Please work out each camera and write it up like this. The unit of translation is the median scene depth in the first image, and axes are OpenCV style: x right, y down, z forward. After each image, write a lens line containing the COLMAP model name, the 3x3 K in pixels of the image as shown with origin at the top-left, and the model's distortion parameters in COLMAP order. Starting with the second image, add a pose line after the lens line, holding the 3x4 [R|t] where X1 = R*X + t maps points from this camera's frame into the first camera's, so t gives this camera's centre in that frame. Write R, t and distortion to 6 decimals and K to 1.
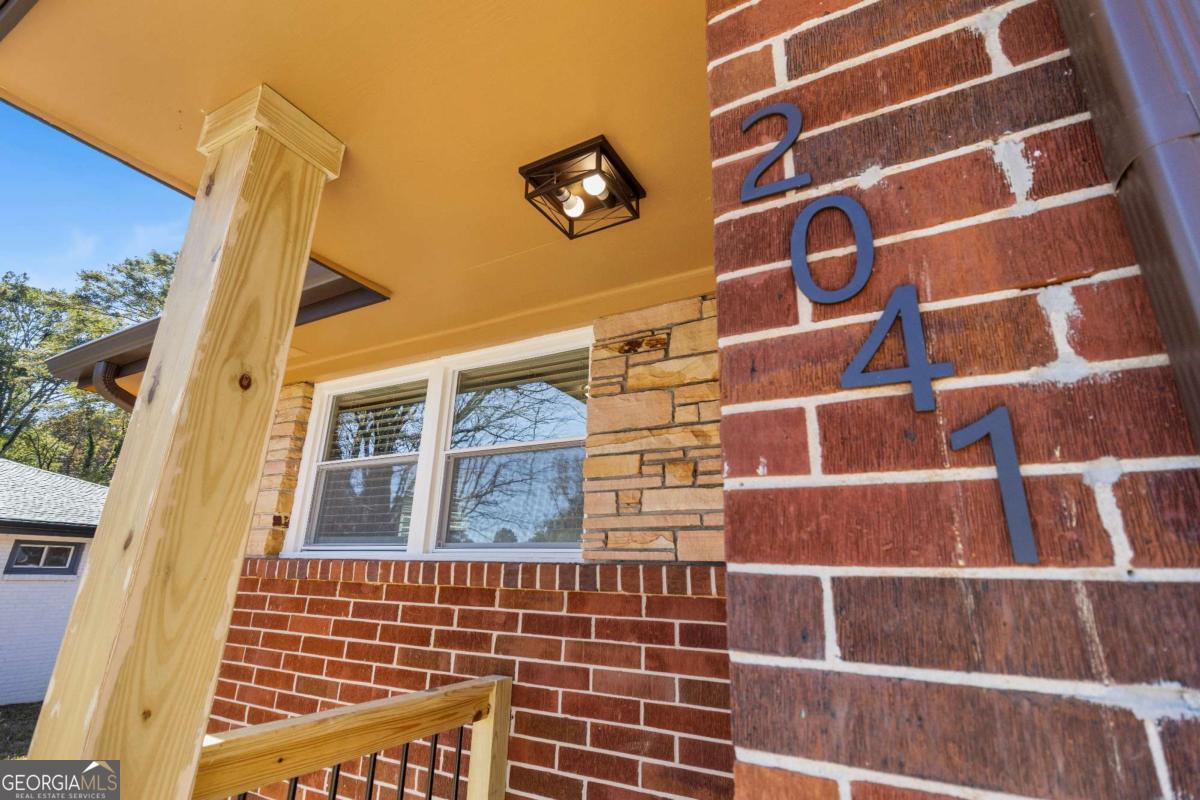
lens RADIAL K [[560.6, 0, 602.1], [0, 560.6, 393.2], [0, 0, 1]] dist [0.000657, 0.000019]
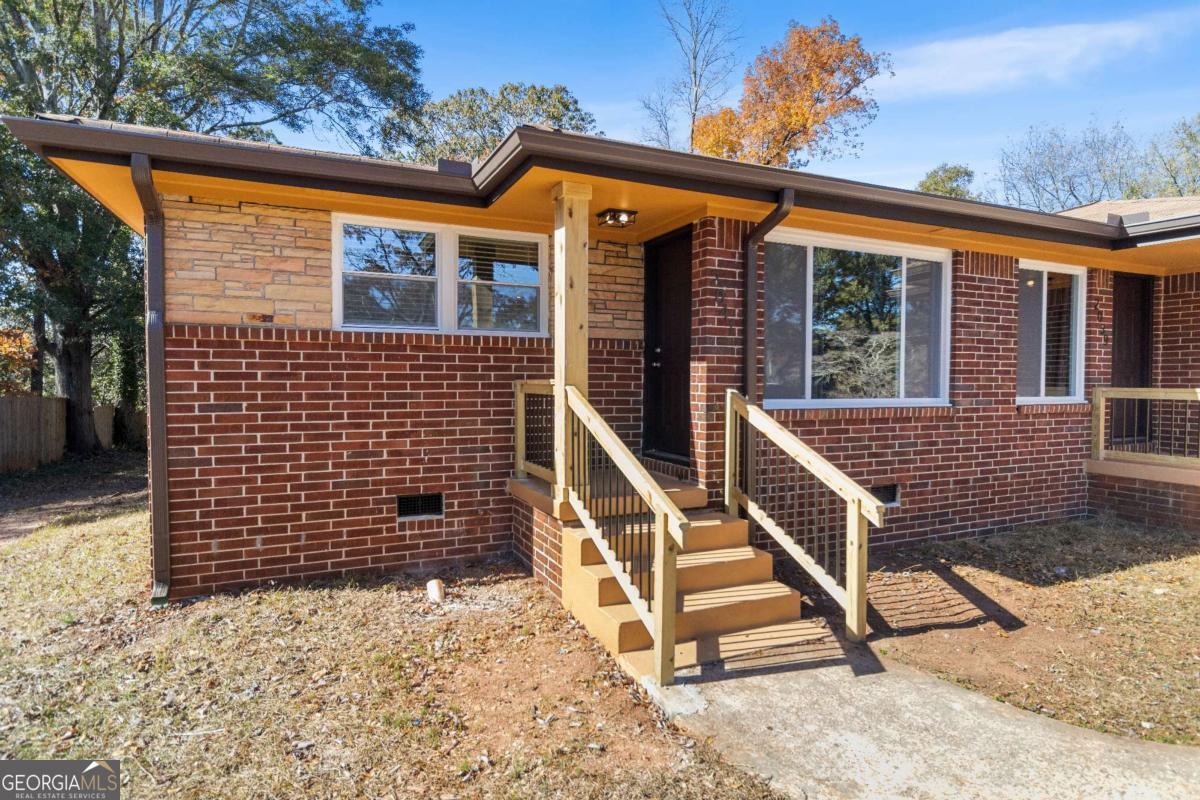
lens RADIAL K [[659.0, 0, 599.4], [0, 659.0, 397.9], [0, 0, 1]] dist [0.000348, 0.000013]
pose [[0.599280, -0.044224, 0.799317, -1.895224], [-0.236083, 0.944304, 0.229247, -0.151354], [-0.764937, -0.326088, 0.555462, -0.776150]]
